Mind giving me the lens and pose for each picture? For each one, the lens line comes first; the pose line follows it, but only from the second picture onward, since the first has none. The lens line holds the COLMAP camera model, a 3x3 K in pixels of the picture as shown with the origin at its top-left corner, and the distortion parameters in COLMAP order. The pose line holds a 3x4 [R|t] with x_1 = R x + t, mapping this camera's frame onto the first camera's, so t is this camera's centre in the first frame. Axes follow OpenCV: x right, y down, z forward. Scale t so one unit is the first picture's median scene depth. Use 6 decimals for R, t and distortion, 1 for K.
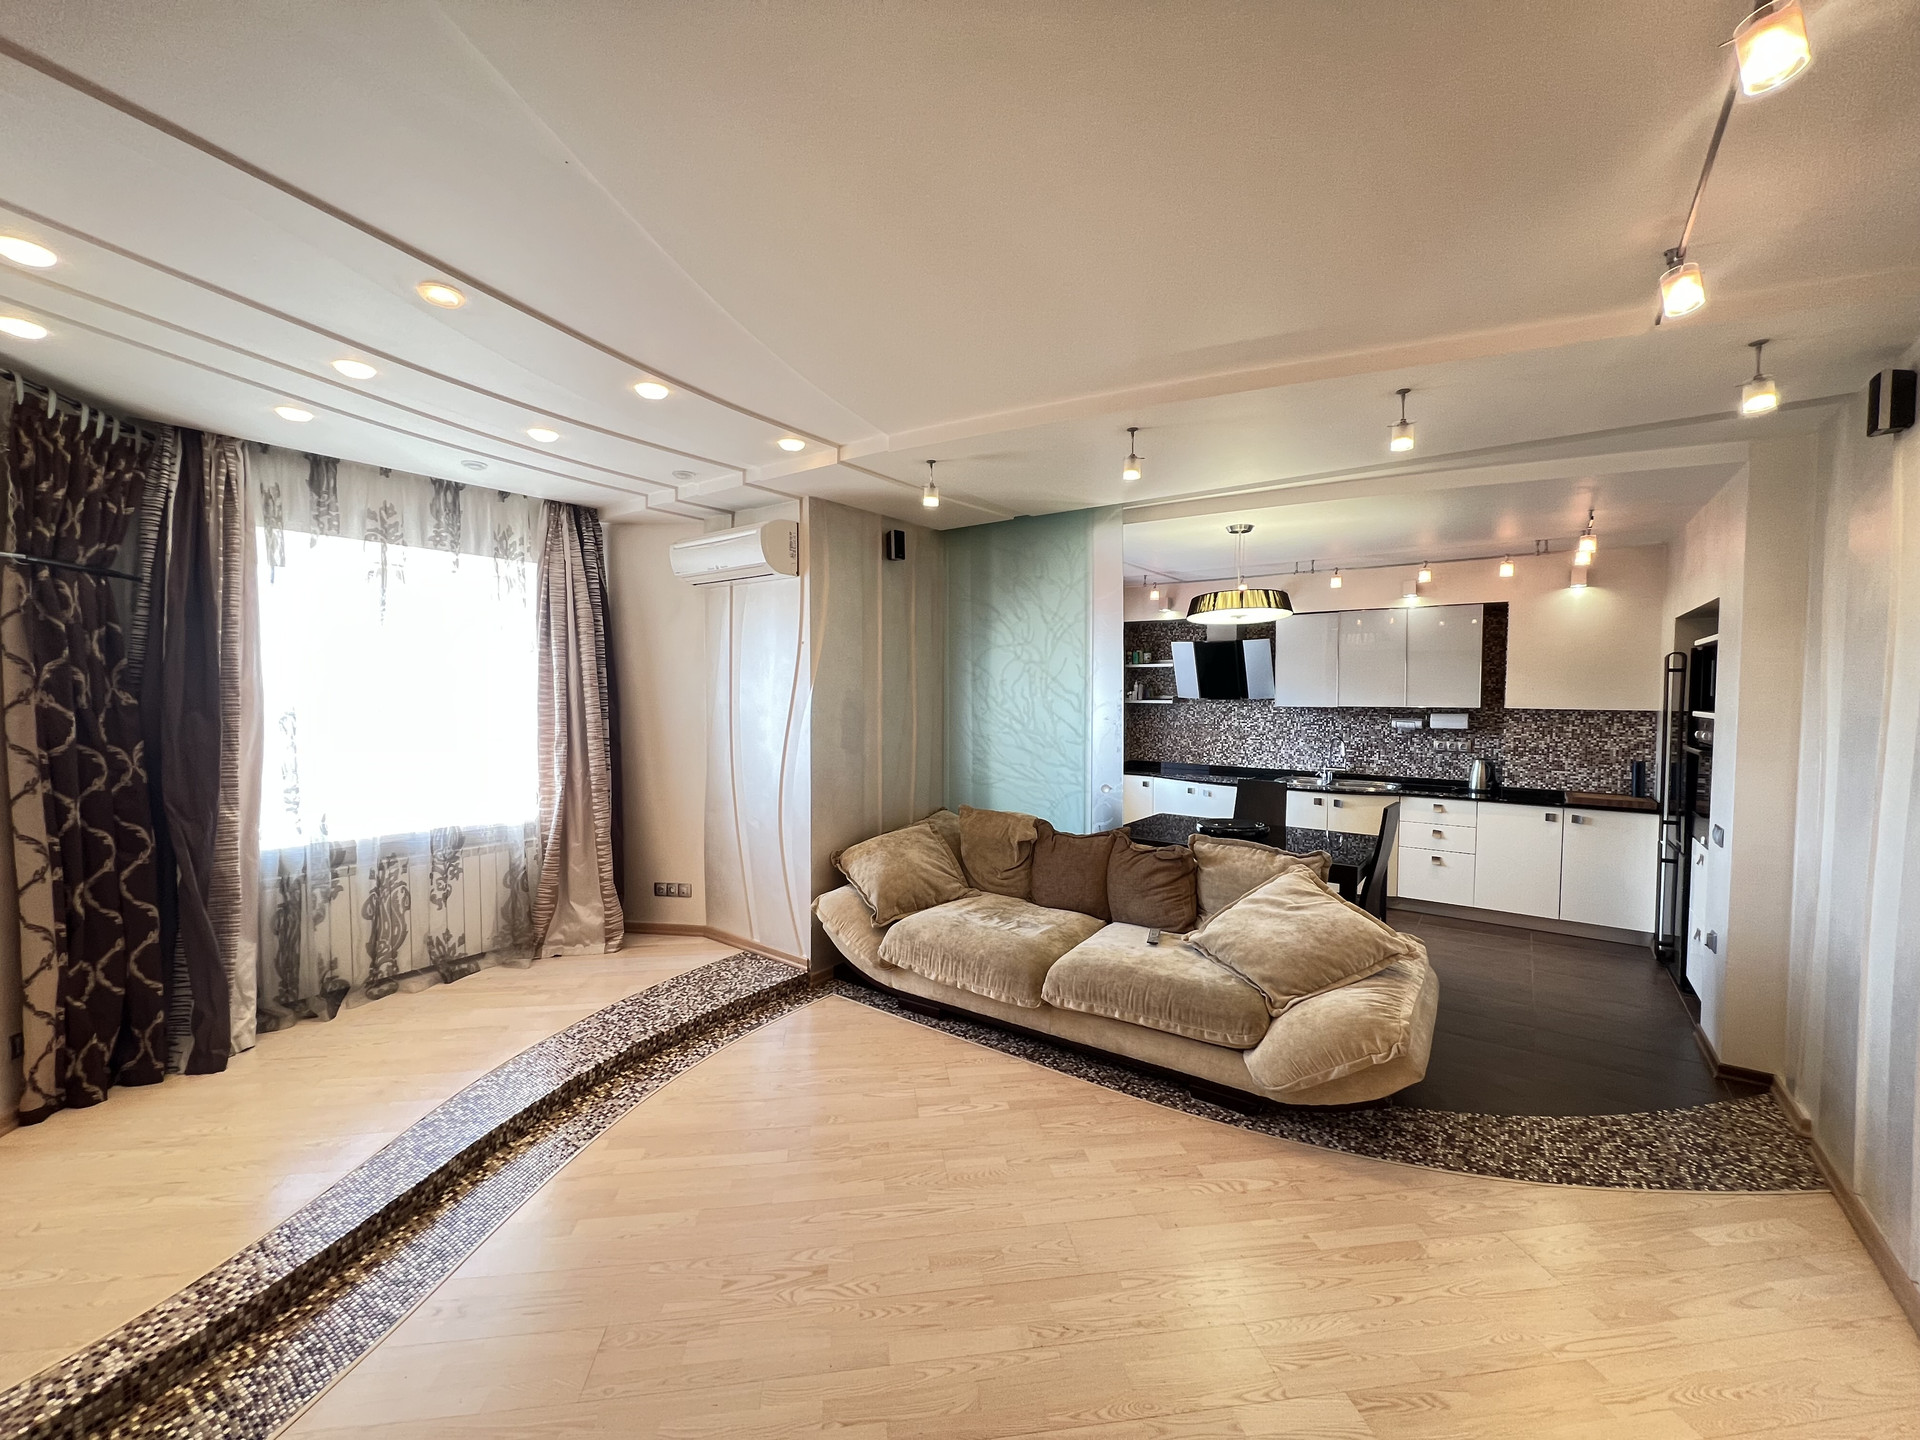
lens RADIAL K [[764.2, 0, 960.0], [0, 764.2, 720.0], [0, 0, 1]] dist [-0.004593, 0.001430]
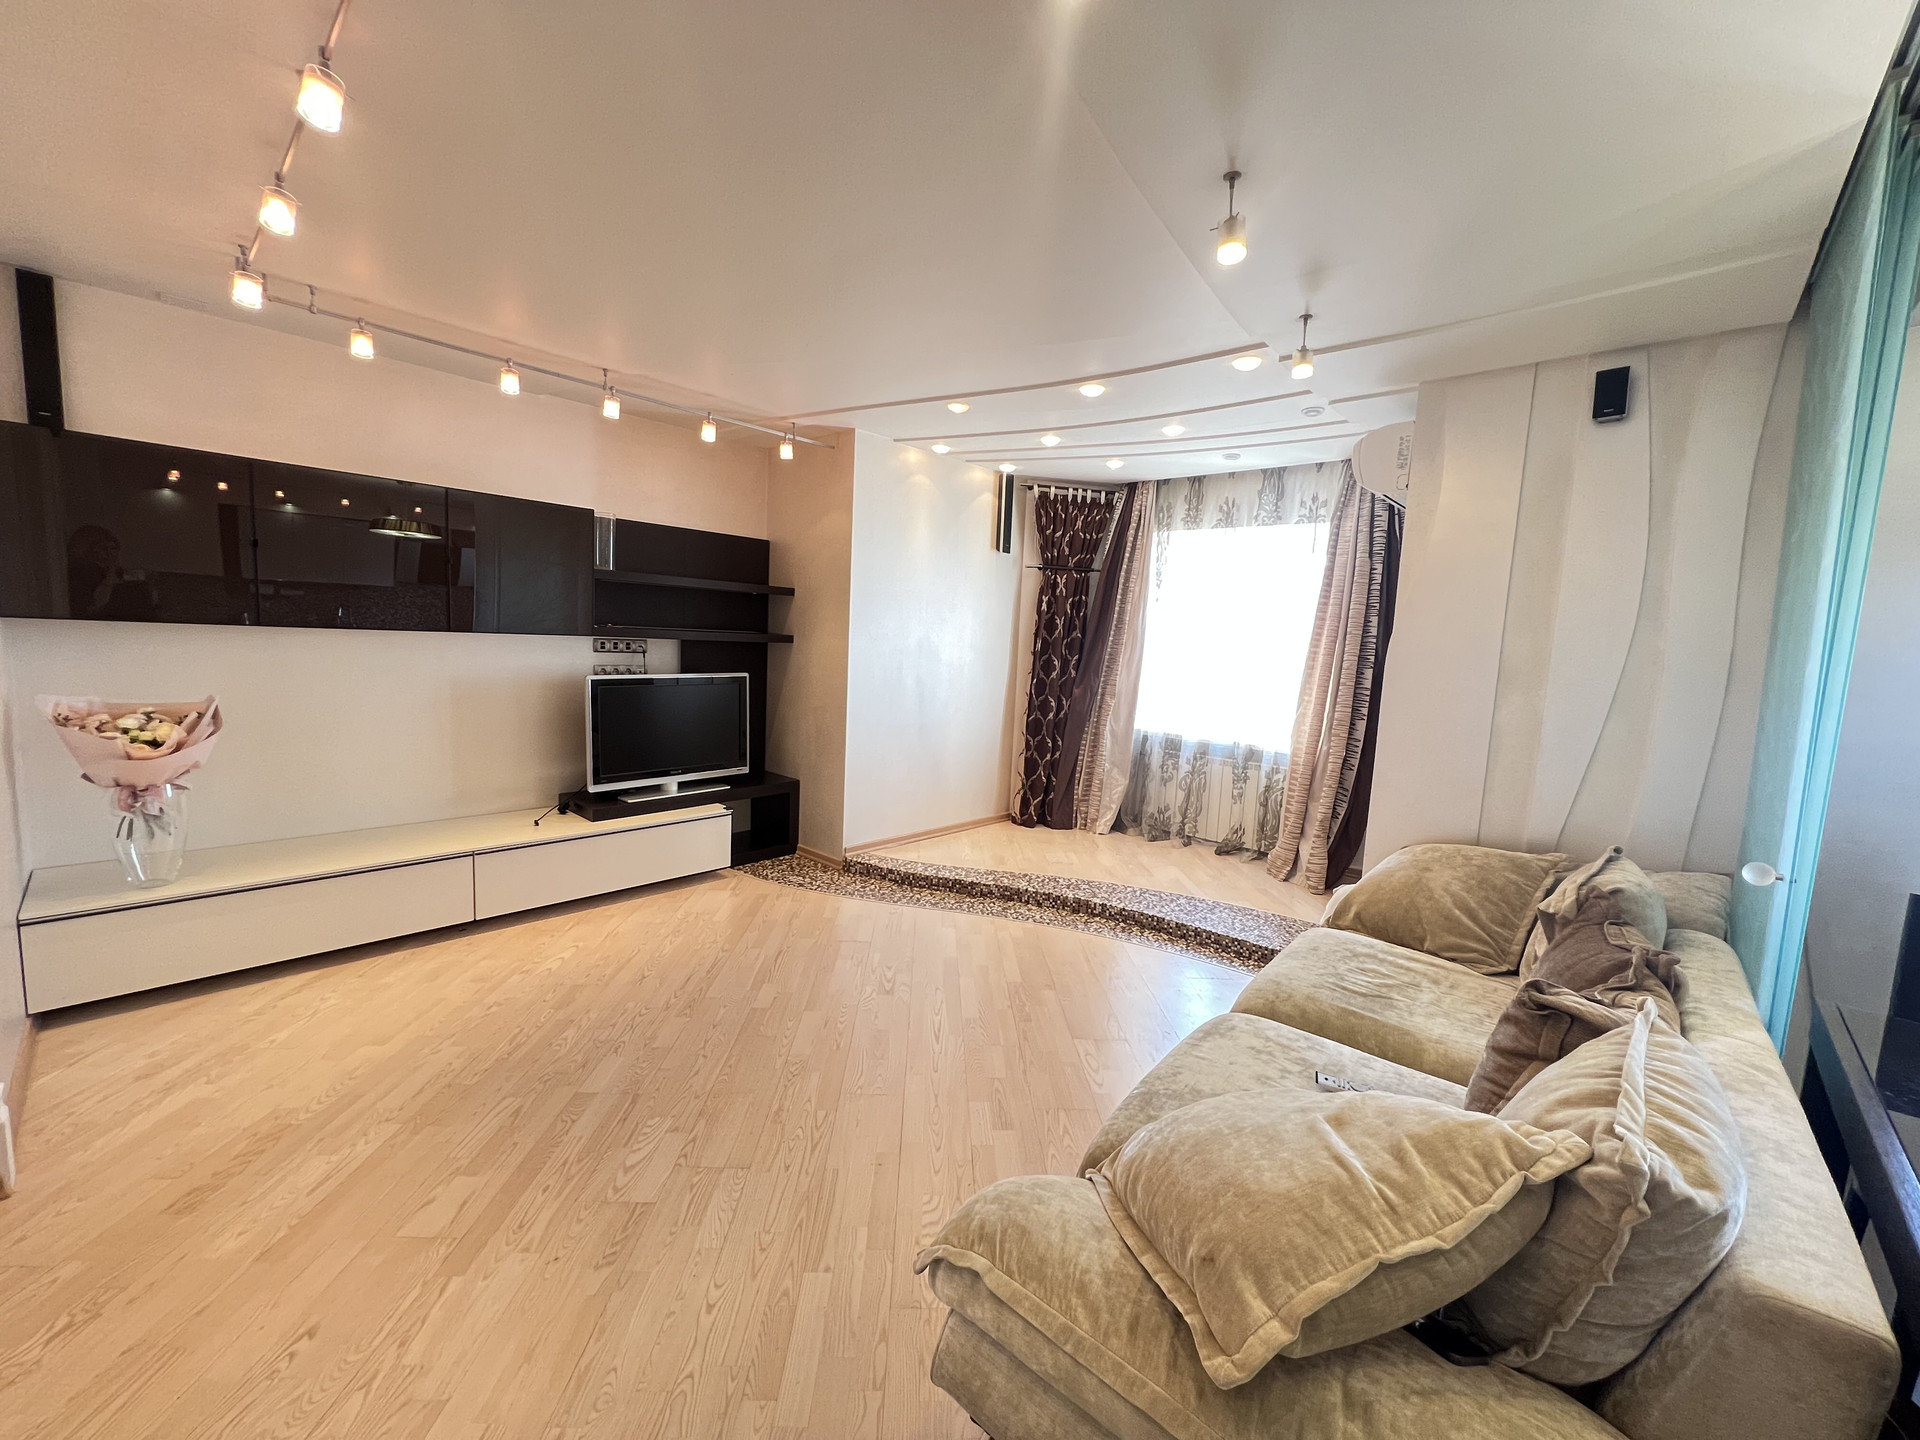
lens RADIAL K [[764.2, 0, 960.0], [0, 764.2, 720.0], [0, 0, 1]] dist [-0.004593, 0.001430]
pose [[-0.104875, 0.101083, -0.989335, 0.608273], [-0.088286, 0.989947, 0.110505, 0.002272], [0.990559, 0.098934, -0.094897, 0.598779]]
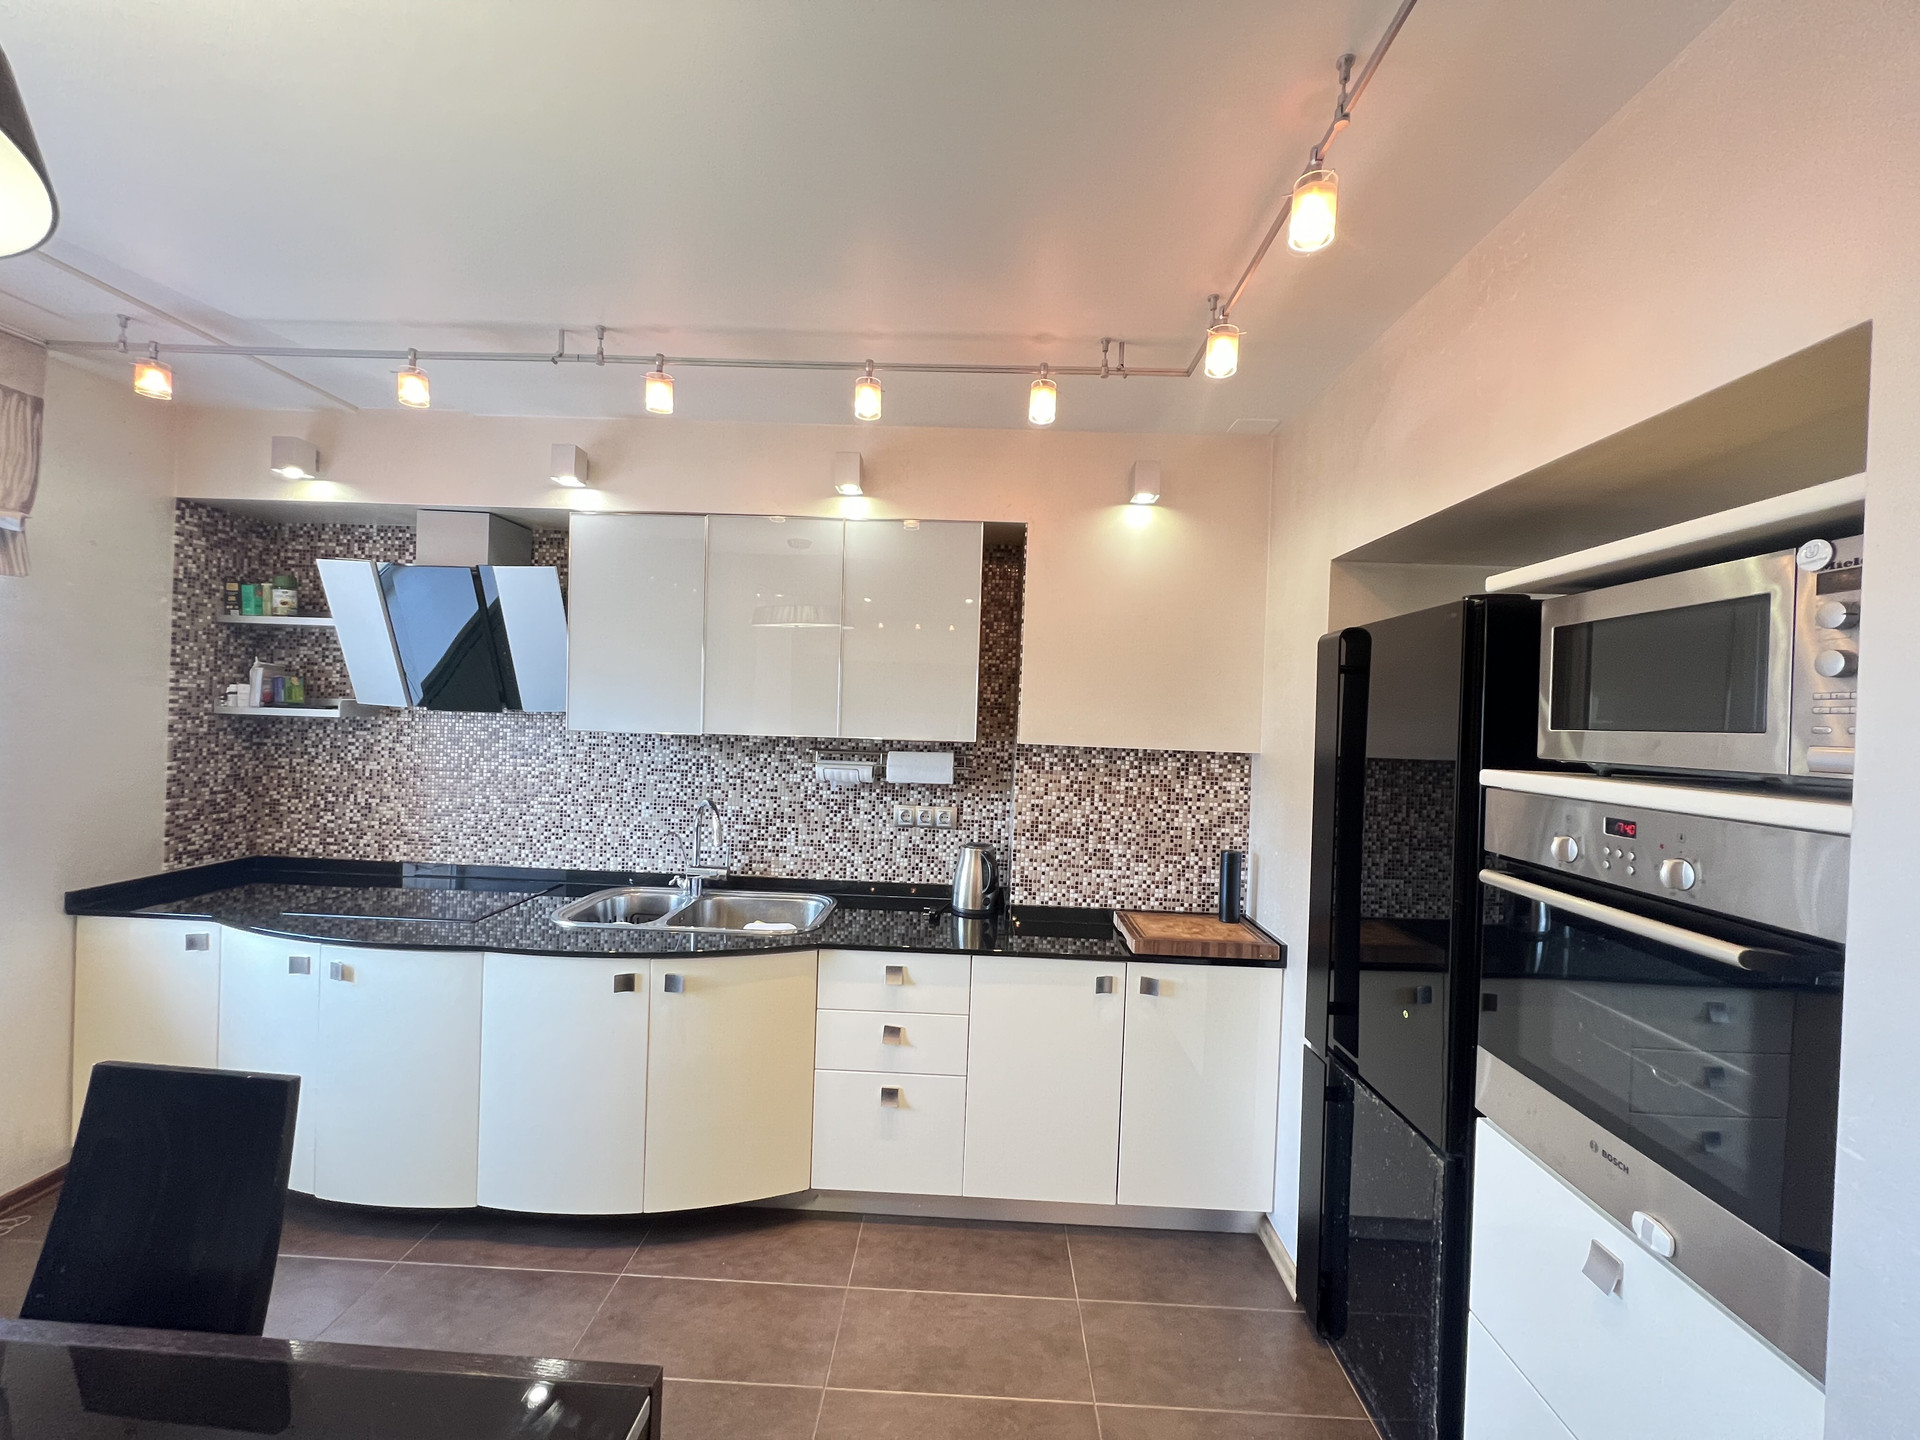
lens RADIAL K [[764.2, 0, 960.0], [0, 764.2, 720.0], [0, 0, 1]] dist [-0.004593, 0.001430]
pose [[0.818242, 0.022066, 0.574450, 0.504029], [-0.009904, 0.999656, -0.024292, -0.022532], [-0.574788, 0.014187, 0.818179, 0.775635]]
